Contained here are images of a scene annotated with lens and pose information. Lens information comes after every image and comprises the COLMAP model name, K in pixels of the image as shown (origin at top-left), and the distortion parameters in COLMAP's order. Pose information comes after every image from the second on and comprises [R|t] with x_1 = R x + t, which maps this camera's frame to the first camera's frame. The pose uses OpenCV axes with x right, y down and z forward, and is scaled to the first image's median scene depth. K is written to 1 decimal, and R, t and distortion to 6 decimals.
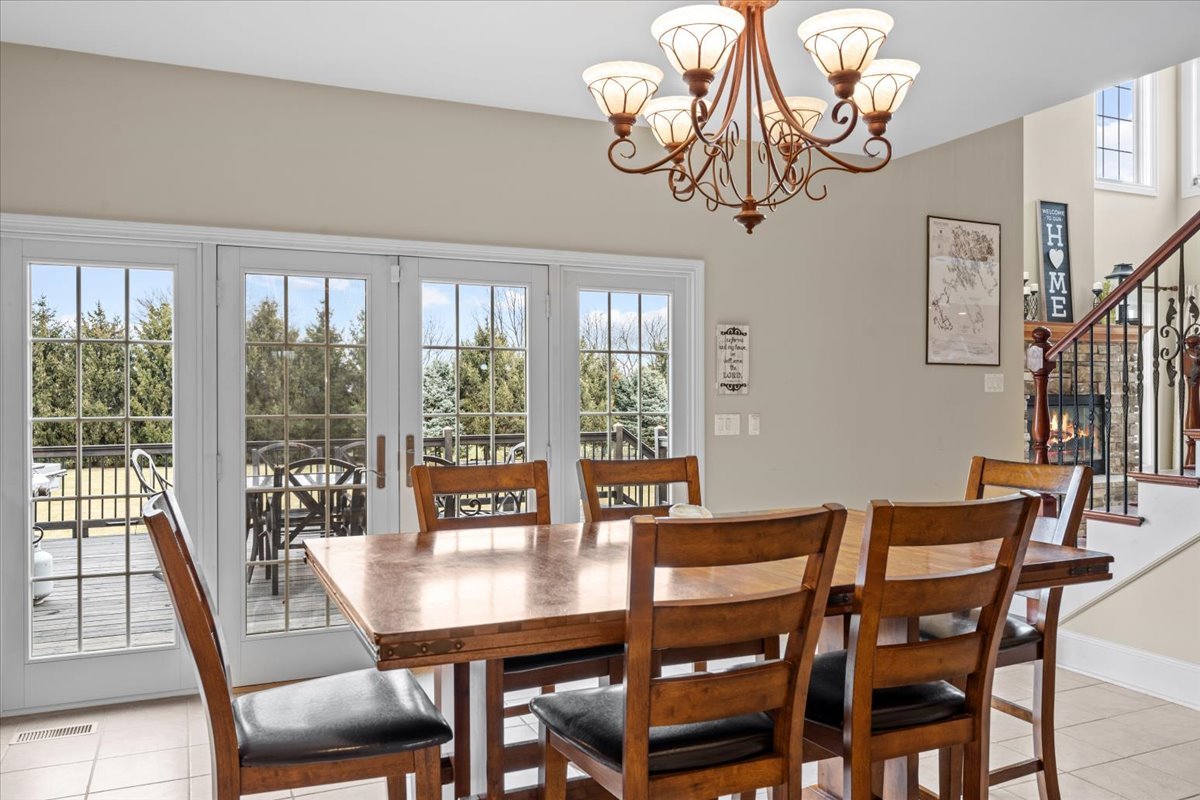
lens RADIAL K [[938.9, 0, 595.8], [0, 938.9, 399.2], [0, 0, 1]] dist [0.009698, -0.000541]
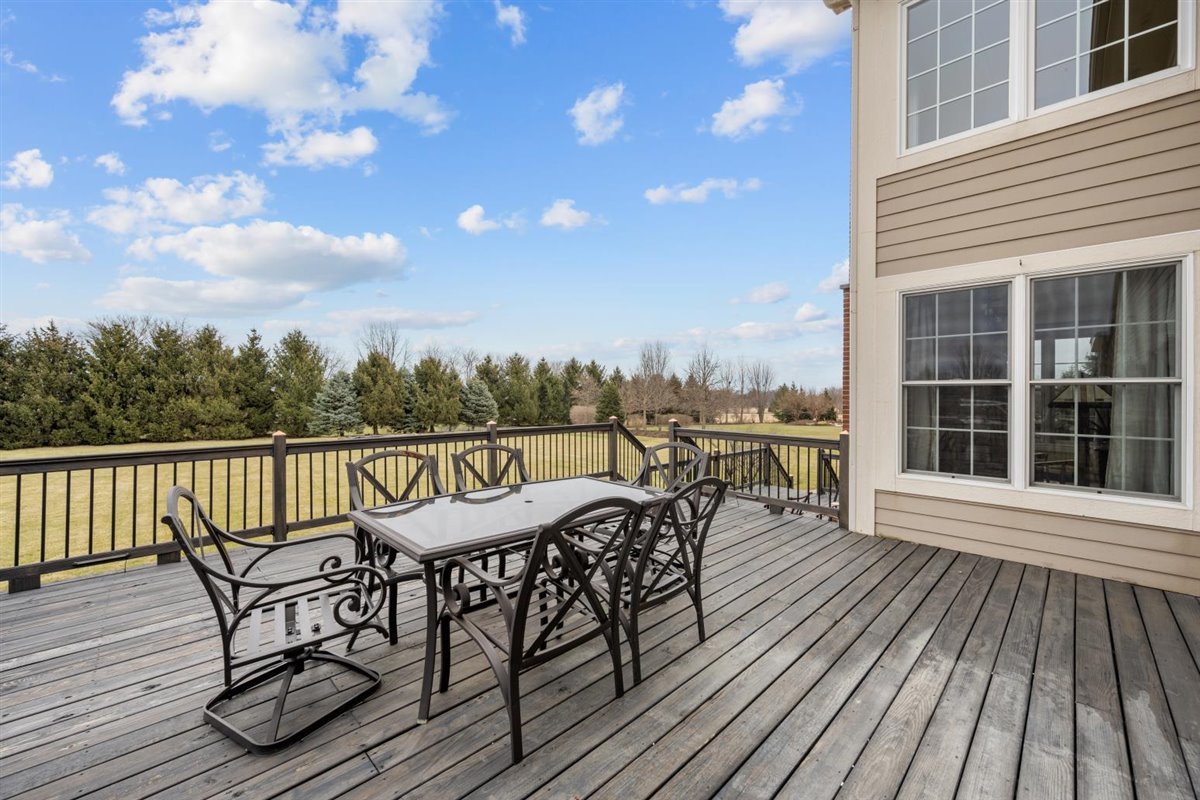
lens RADIAL K [[476.2, 0, 596.6], [0, 476.2, 393.4], [0, 0, 1]] dist [0.002224, -0.000178]
pose [[0.933044, 0.008936, 0.359650, -0.057121], [-0.005897, 0.999937, -0.009546, 0.000364], [-0.359713, 0.006786, 0.933038, 0.105156]]
